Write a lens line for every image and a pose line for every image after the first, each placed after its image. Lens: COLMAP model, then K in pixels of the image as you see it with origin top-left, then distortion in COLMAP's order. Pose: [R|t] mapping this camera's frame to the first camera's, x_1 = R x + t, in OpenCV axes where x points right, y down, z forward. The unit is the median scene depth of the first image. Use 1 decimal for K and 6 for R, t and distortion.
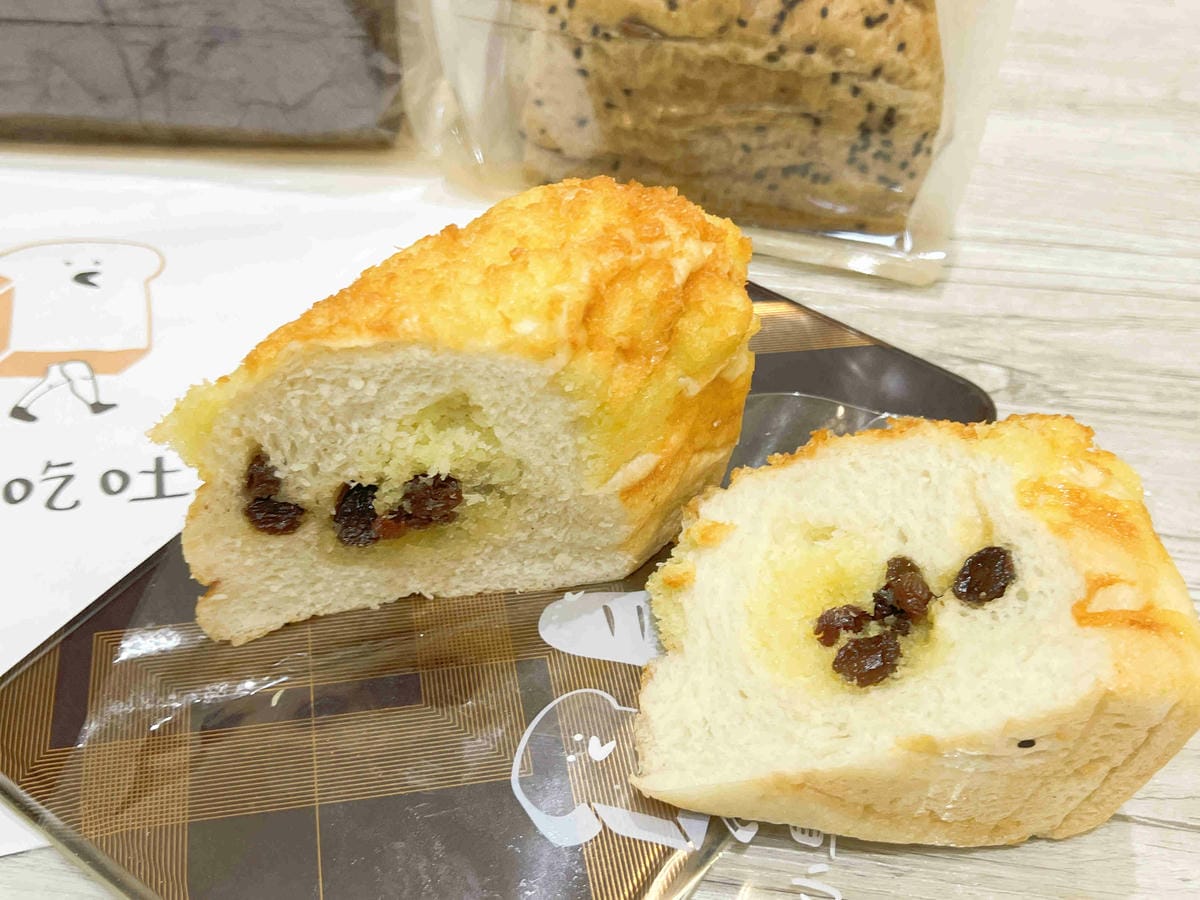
lens RADIAL K [[1396.2, 0, 603.1], [0, 1396.2, 429.6], [0, 0, 1]] dist [0.195880, -0.775468]
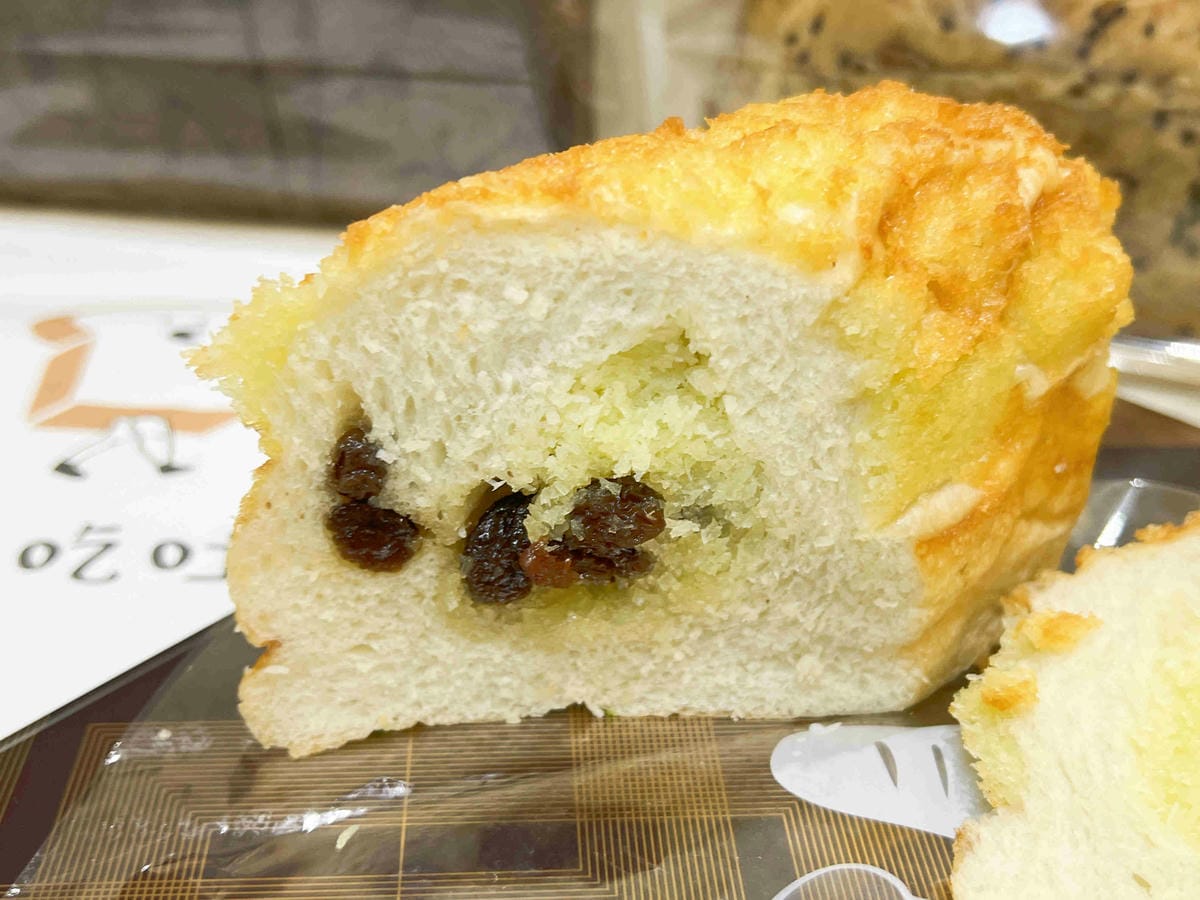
lens RADIAL K [[1396.2, 0, 603.1], [0, 1396.2, 429.6], [0, 0, 1]] dist [0.195880, -0.775468]
pose [[0.992584, 0.041349, -0.114315, -0.057444], [-0.067129, 0.970430, -0.231859, 0.154193], [0.101348, 0.237813, 0.966009, 0.377756]]
